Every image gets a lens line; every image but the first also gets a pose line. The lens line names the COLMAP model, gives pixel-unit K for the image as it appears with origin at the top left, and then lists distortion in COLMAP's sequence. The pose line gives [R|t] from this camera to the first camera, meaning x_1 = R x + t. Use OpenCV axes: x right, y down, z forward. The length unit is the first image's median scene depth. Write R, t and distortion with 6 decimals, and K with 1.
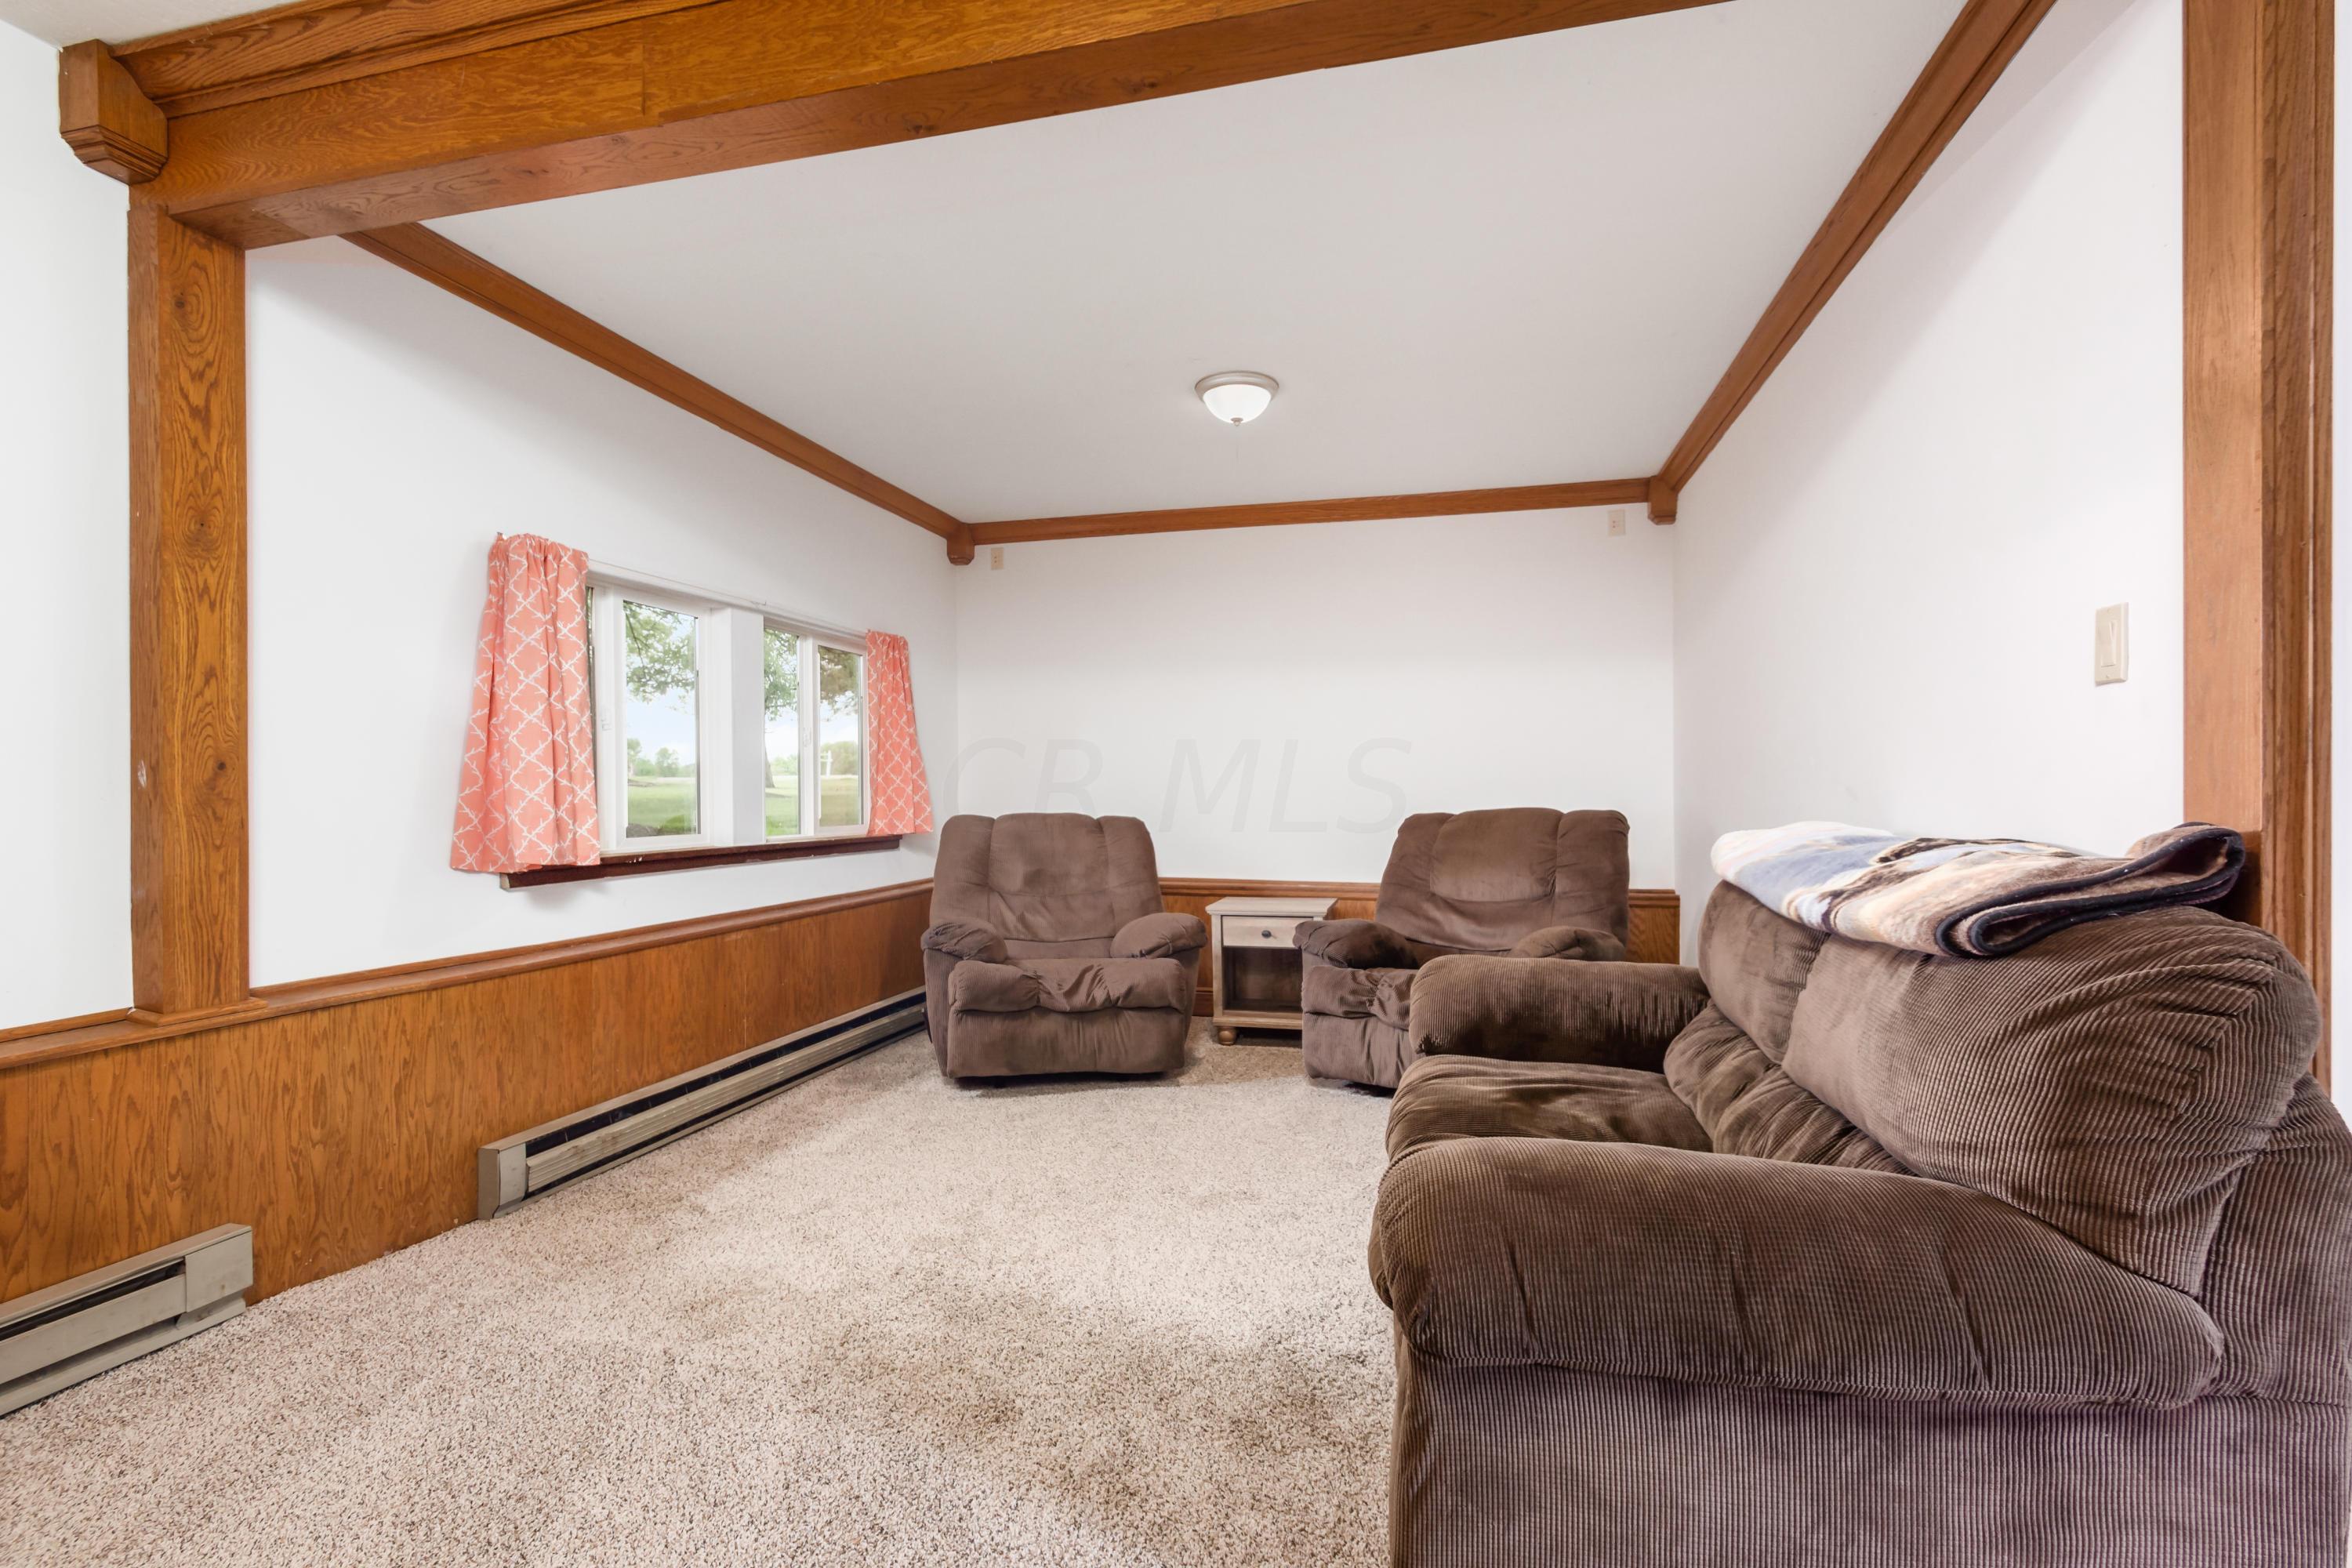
lens RADIAL K [[1041.7, 0, 1136.1], [0, 1041.7, 806.3], [0, 0, 1]] dist [0.001594, -0.005564]
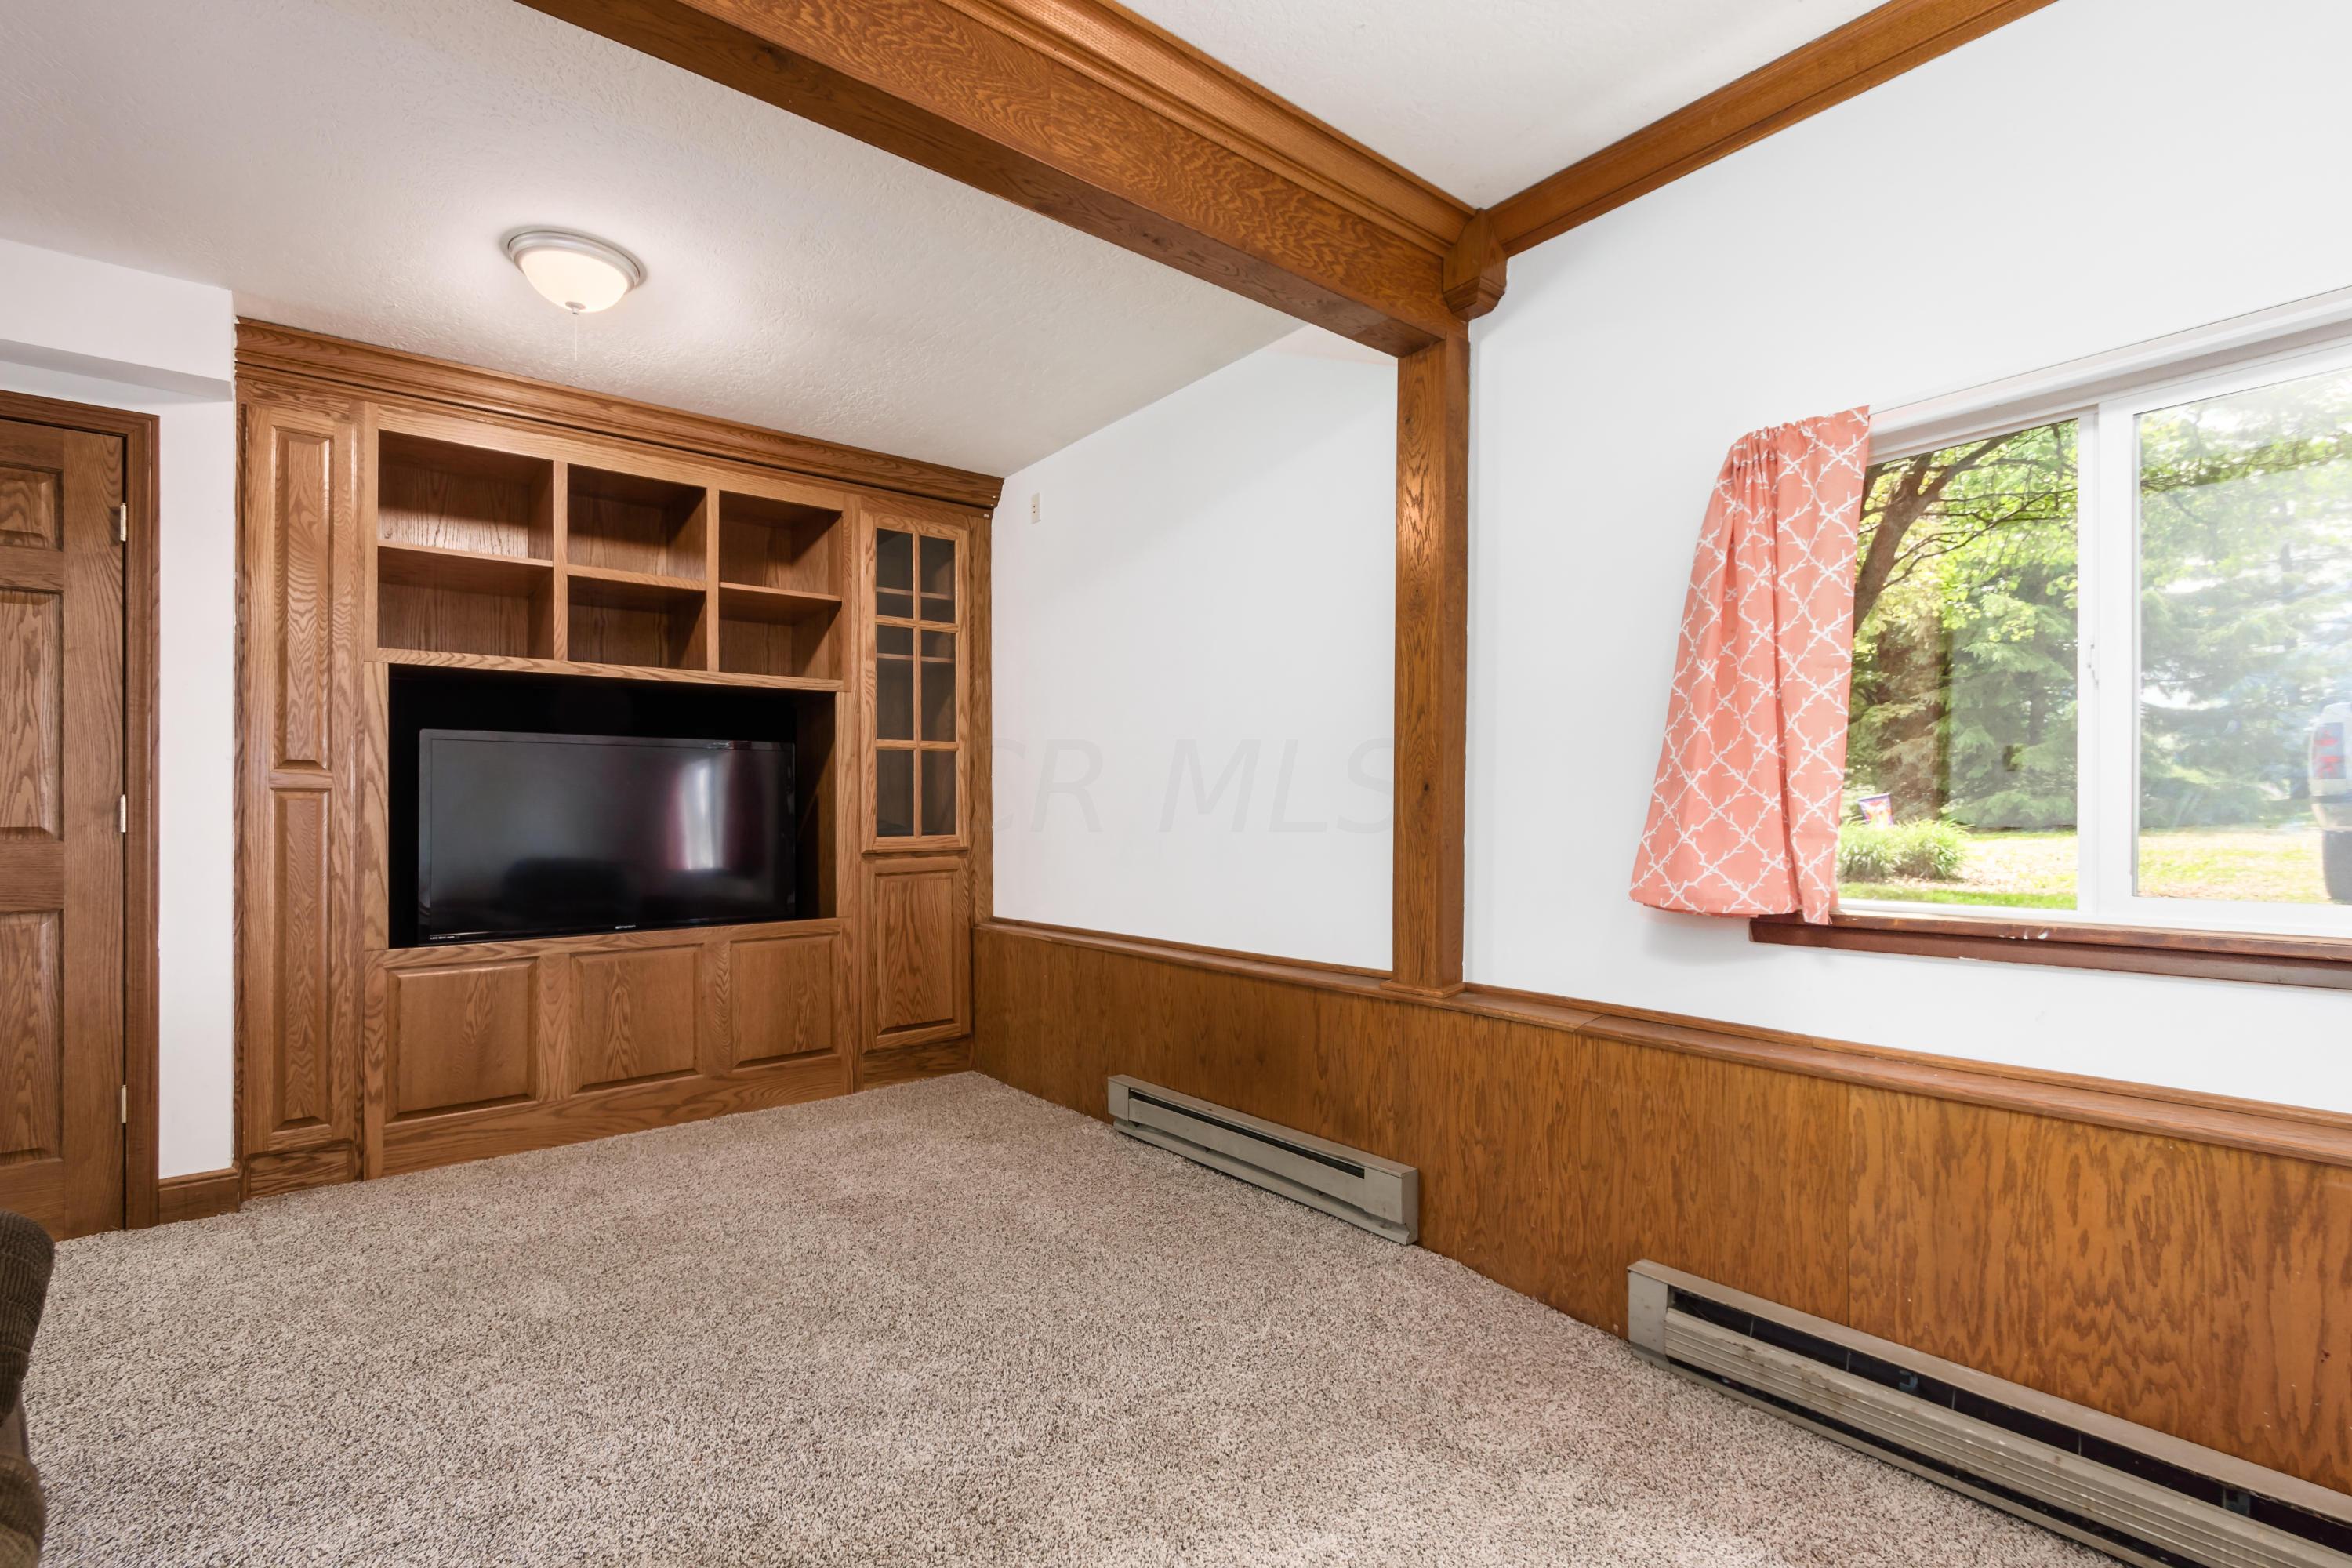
lens RADIAL K [[1041.7, 0, 1136.1], [0, 1041.7, 806.3], [0, 0, 1]] dist [0.001594, -0.005564]
pose [[-0.577413, 0.001940, -0.816450, 0.248096], [-0.003602, 0.999981, 0.004923, -0.018083], [0.816444, 0.005784, -0.577396, 1.208507]]
